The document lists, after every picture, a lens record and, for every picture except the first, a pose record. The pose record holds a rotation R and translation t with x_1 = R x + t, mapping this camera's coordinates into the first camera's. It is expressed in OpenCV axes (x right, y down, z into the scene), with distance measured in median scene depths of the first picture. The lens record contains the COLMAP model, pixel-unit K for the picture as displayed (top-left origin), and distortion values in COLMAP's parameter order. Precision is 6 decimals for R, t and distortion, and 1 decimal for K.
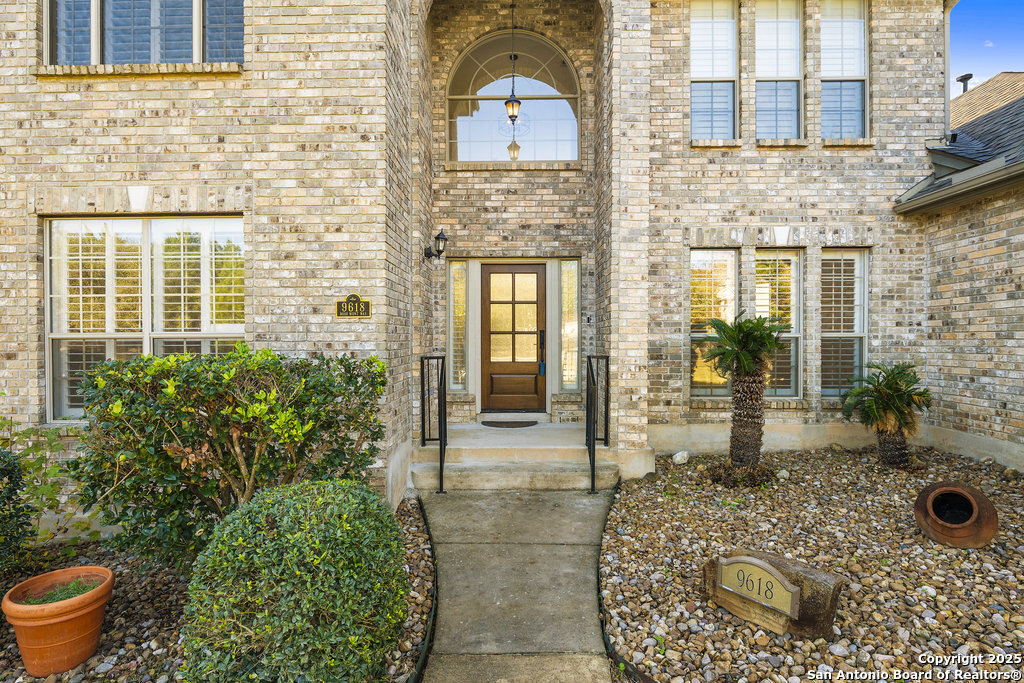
lens RADIAL K [[538.7, 0, 509.9], [0, 538.7, 340.9], [0, 0, 1]] dist [-0.010287, -0.001002]
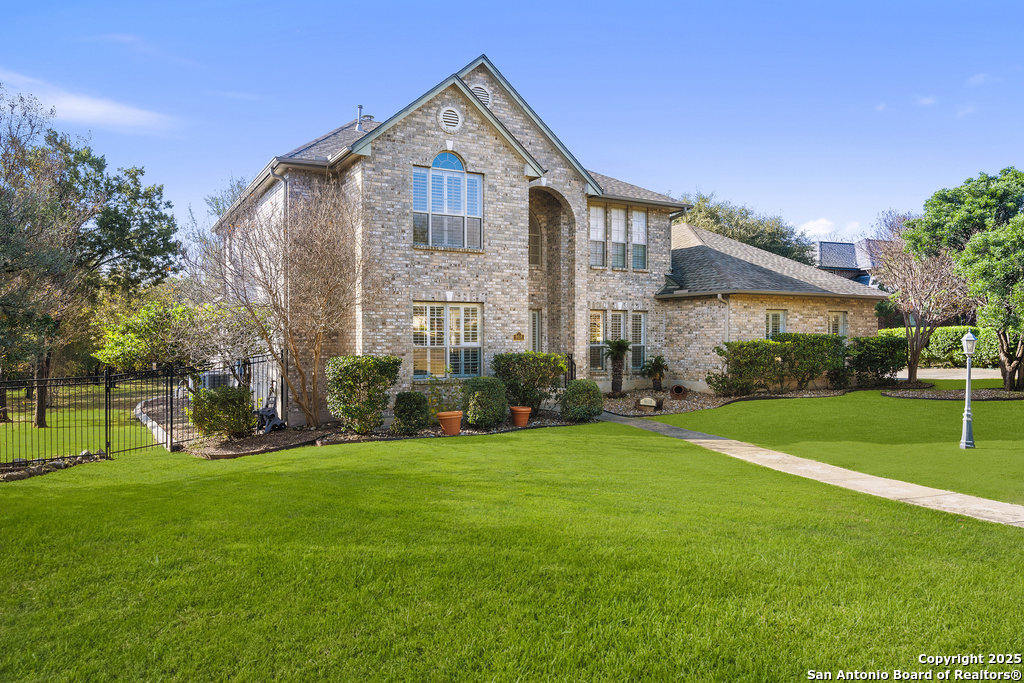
lens RADIAL K [[738.9, 0, 512.3], [0, 738.9, 342.3], [0, 0, 1]] dist [0.001095, 0.000052]
pose [[0.864291, 0.000833, 0.502991, -1.795815], [-0.000138, 0.999999, -0.001419, -0.020803], [-0.502992, 0.001157, 0.864290, -1.869791]]
